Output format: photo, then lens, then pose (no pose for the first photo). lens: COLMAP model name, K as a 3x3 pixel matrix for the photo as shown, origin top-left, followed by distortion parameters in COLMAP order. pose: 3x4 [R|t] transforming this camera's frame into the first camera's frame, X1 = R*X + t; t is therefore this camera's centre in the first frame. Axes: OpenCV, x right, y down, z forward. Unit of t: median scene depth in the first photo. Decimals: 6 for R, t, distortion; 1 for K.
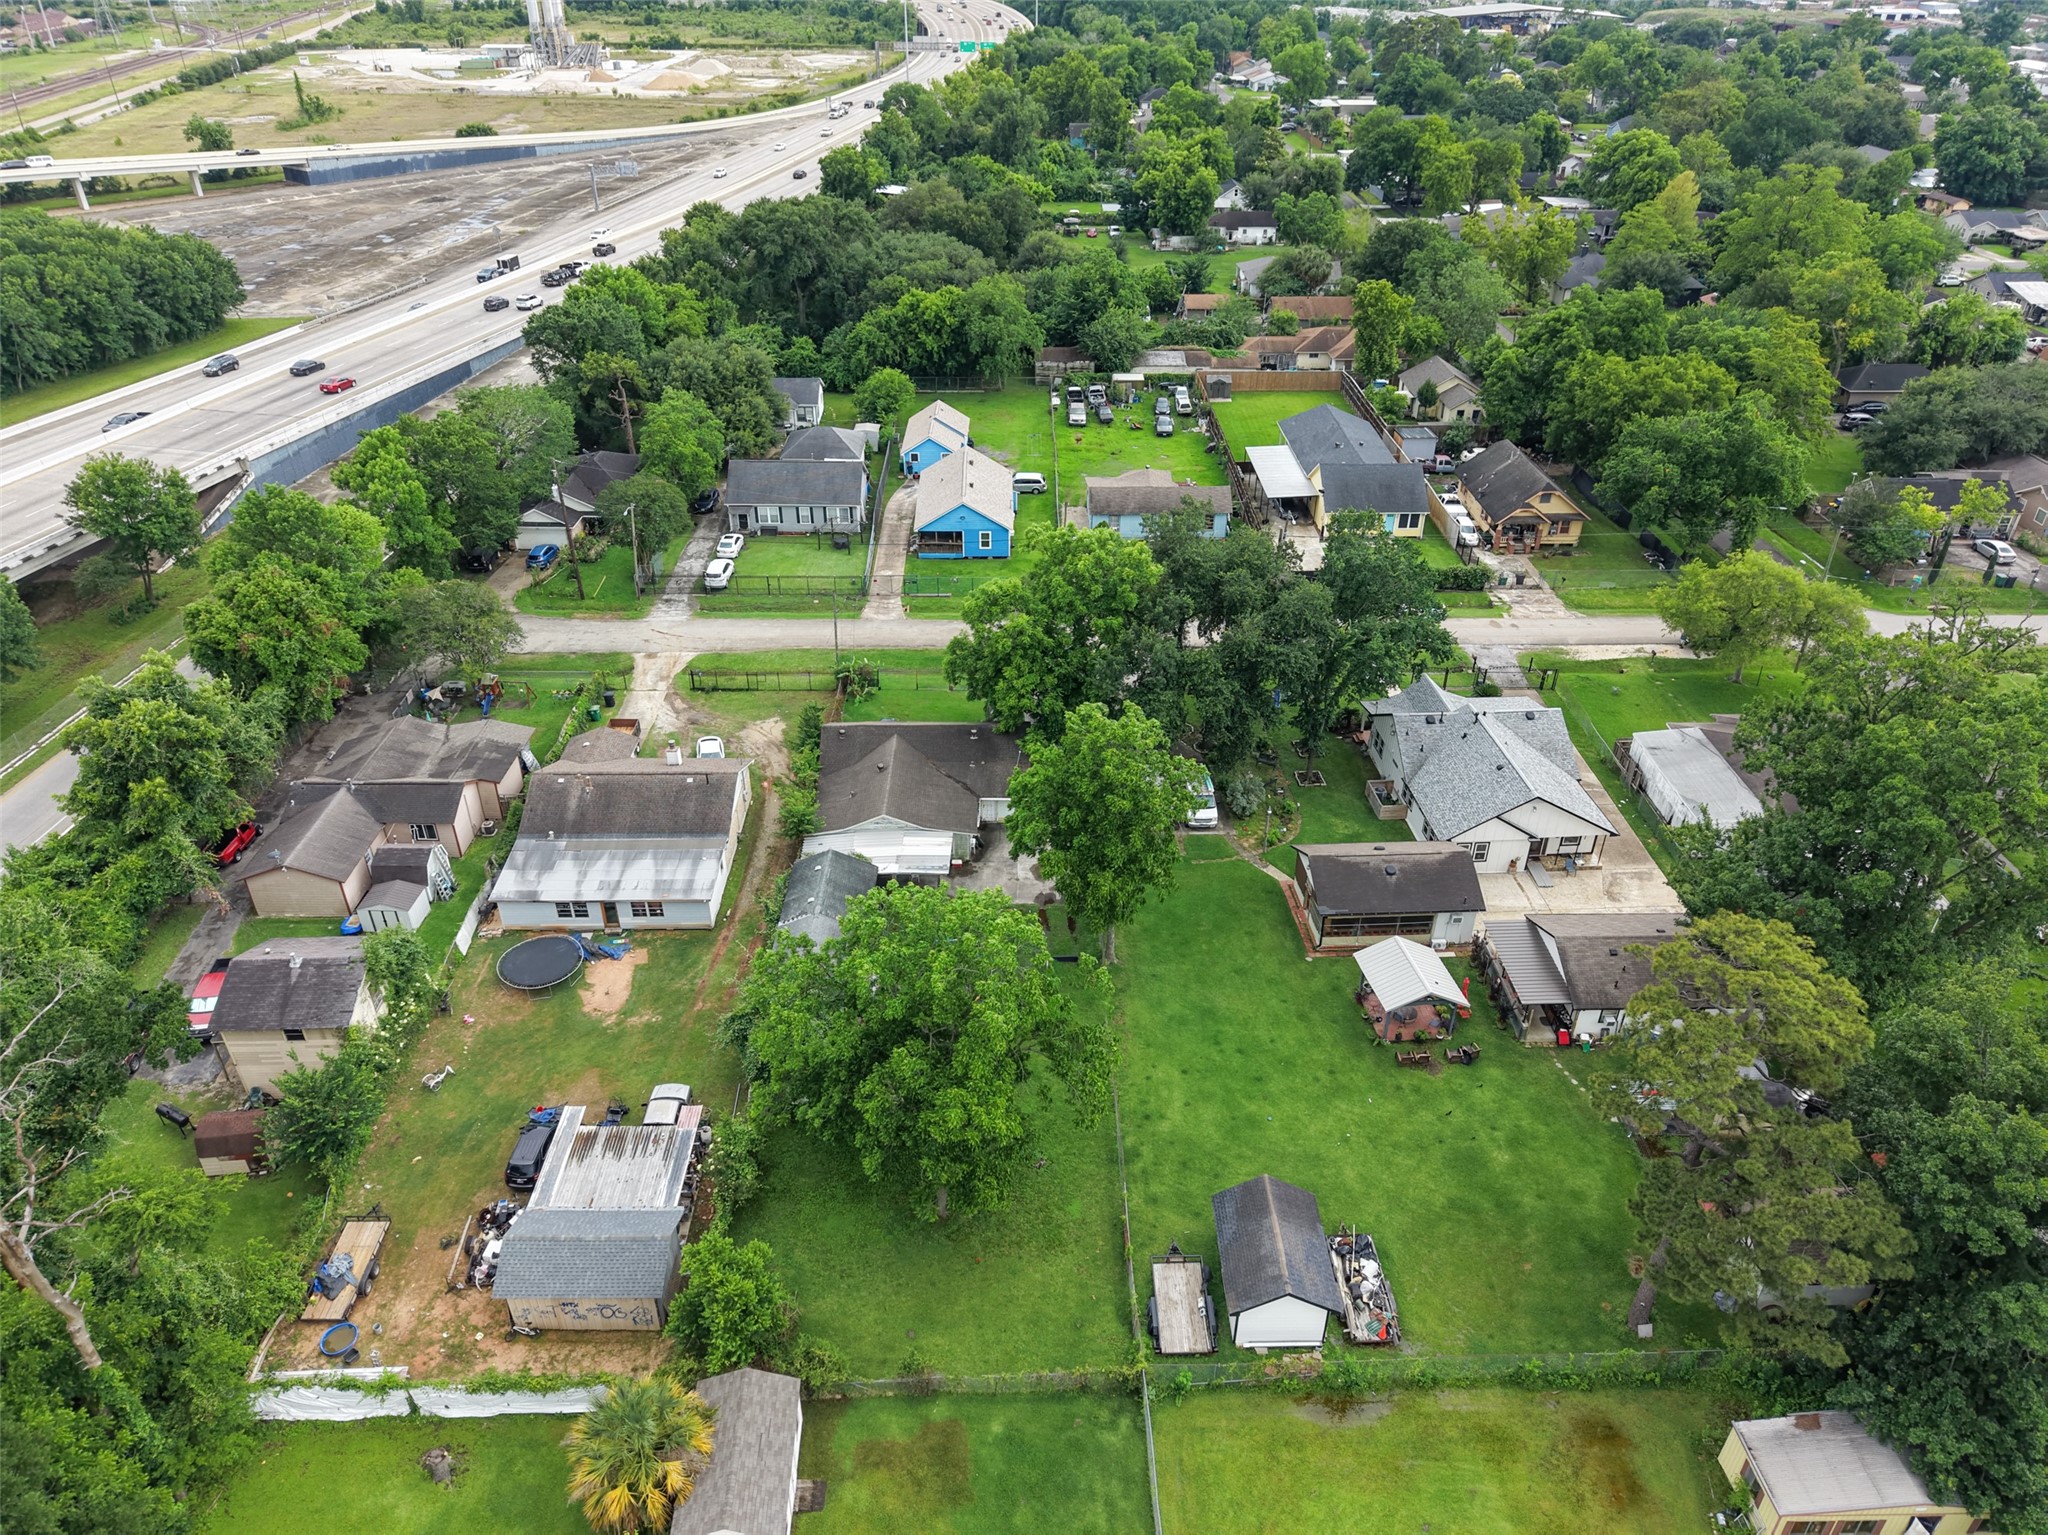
lens RADIAL K [[1366.3, 0, 1028.6], [0, 1366.3, 771.2], [0, 0, 1]] dist [0.019797, -0.019571]
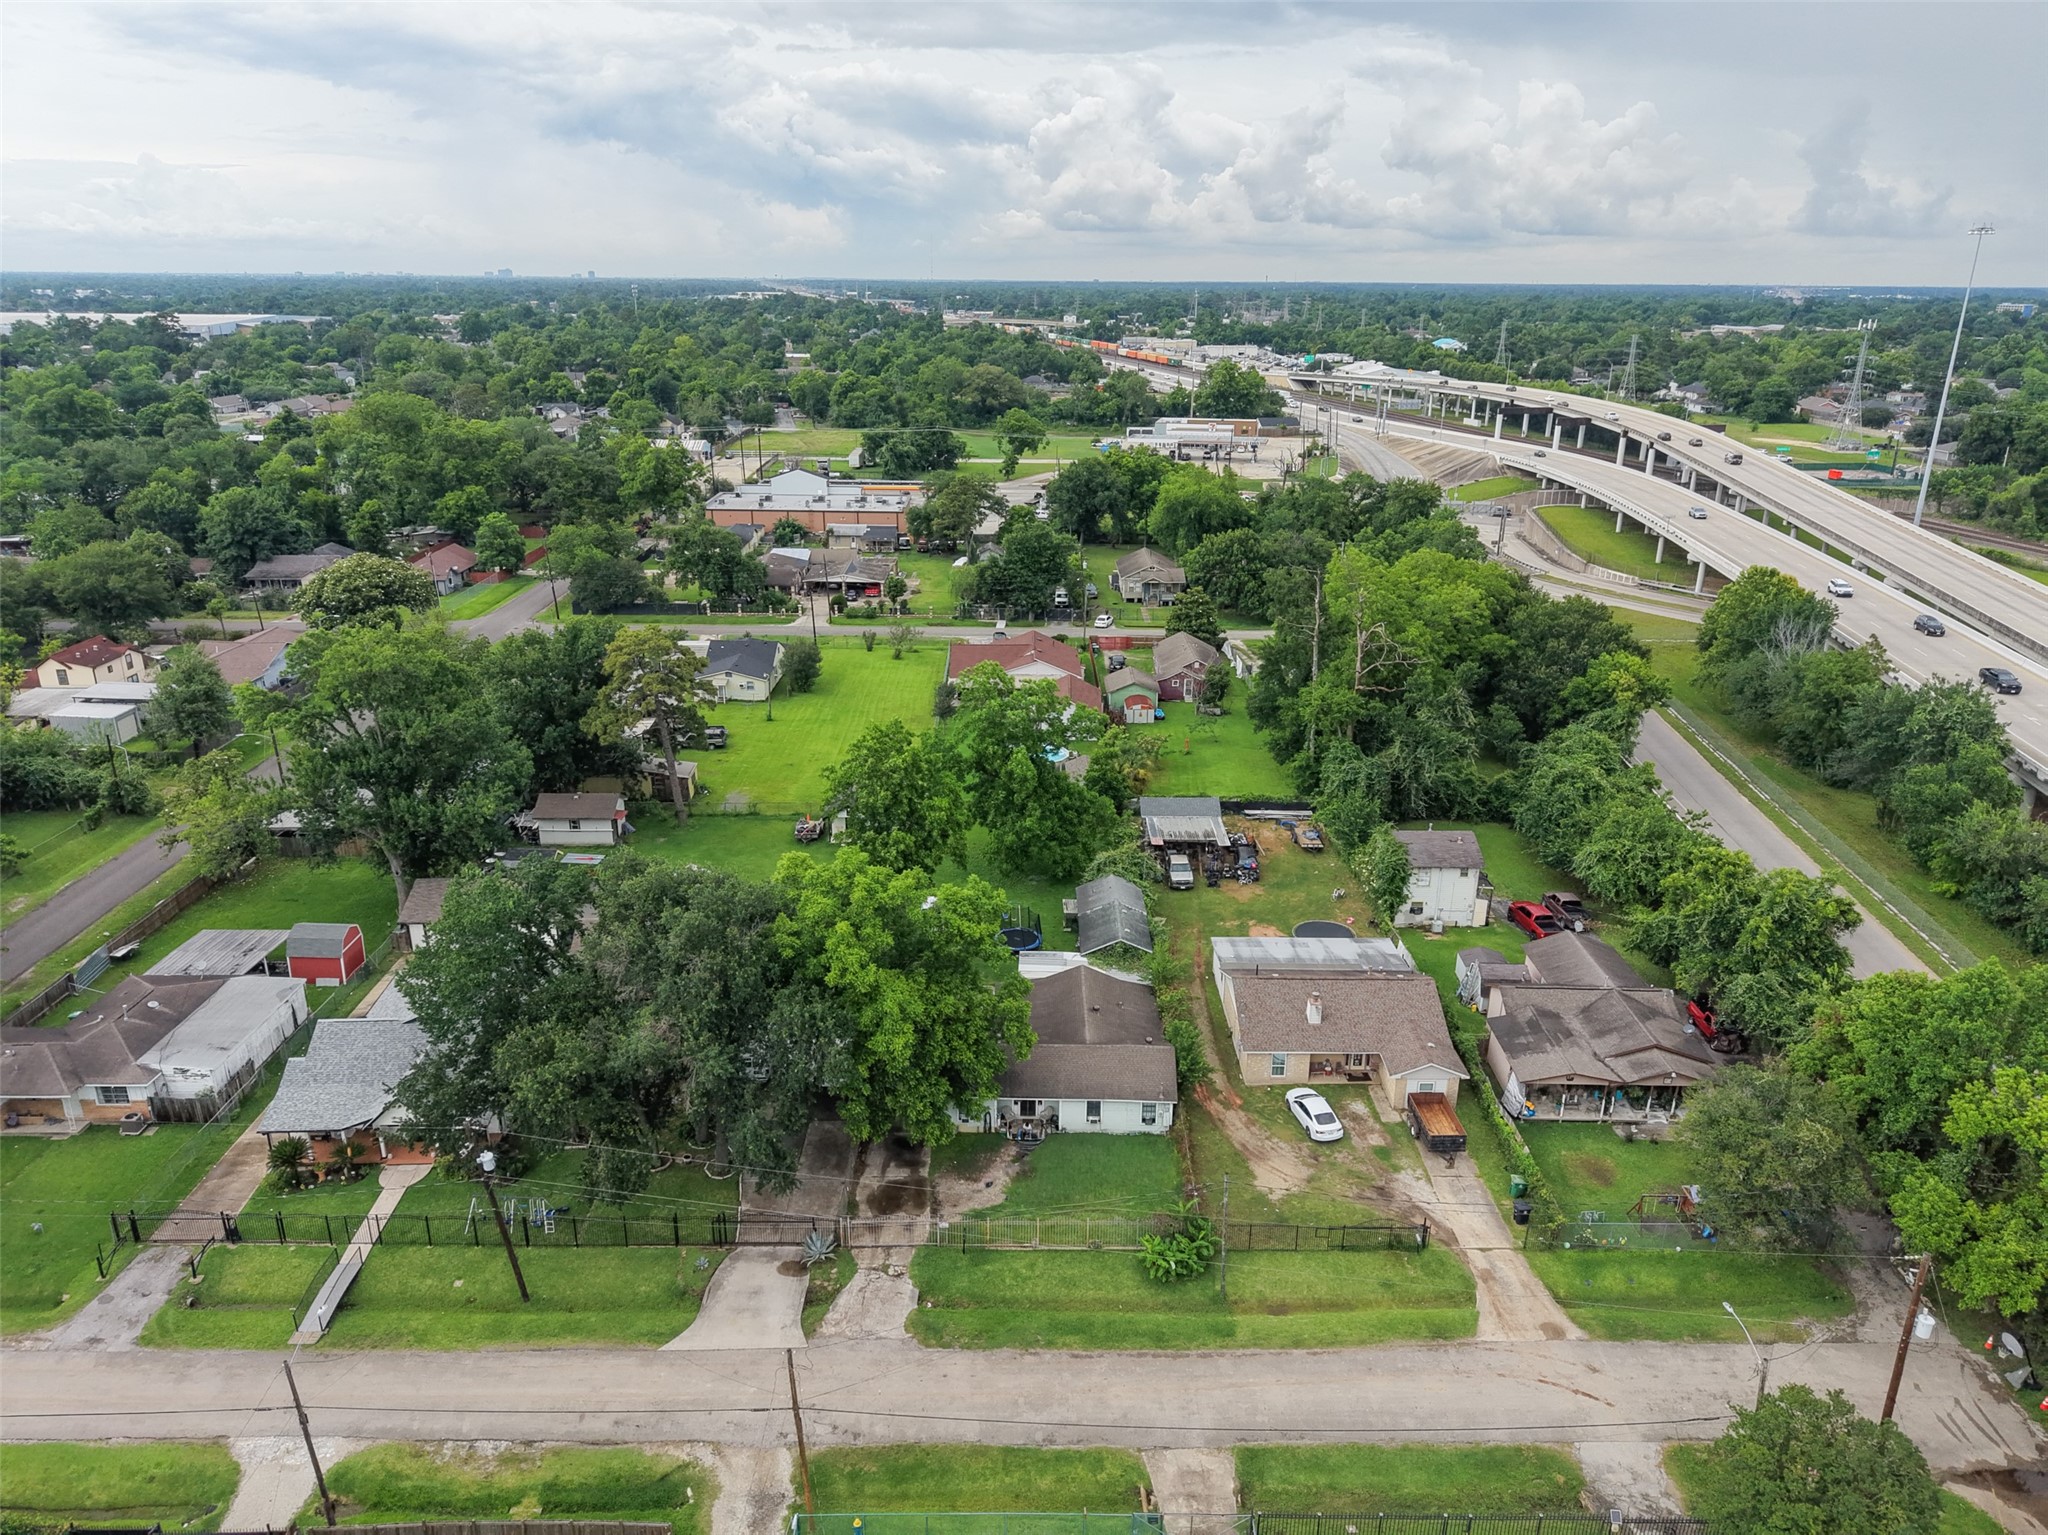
lens RADIAL K [[1366.3, 0, 1029.4], [0, 1366.3, 773.9], [0, 0, 1]] dist [0.019797, -0.019571]
pose [[-0.999903, -0.013818, 0.001745, -0.048350], [-0.007108, 0.614009, 0.789267, -0.670880], [-0.011977, 0.789178, -0.614048, 1.140546]]
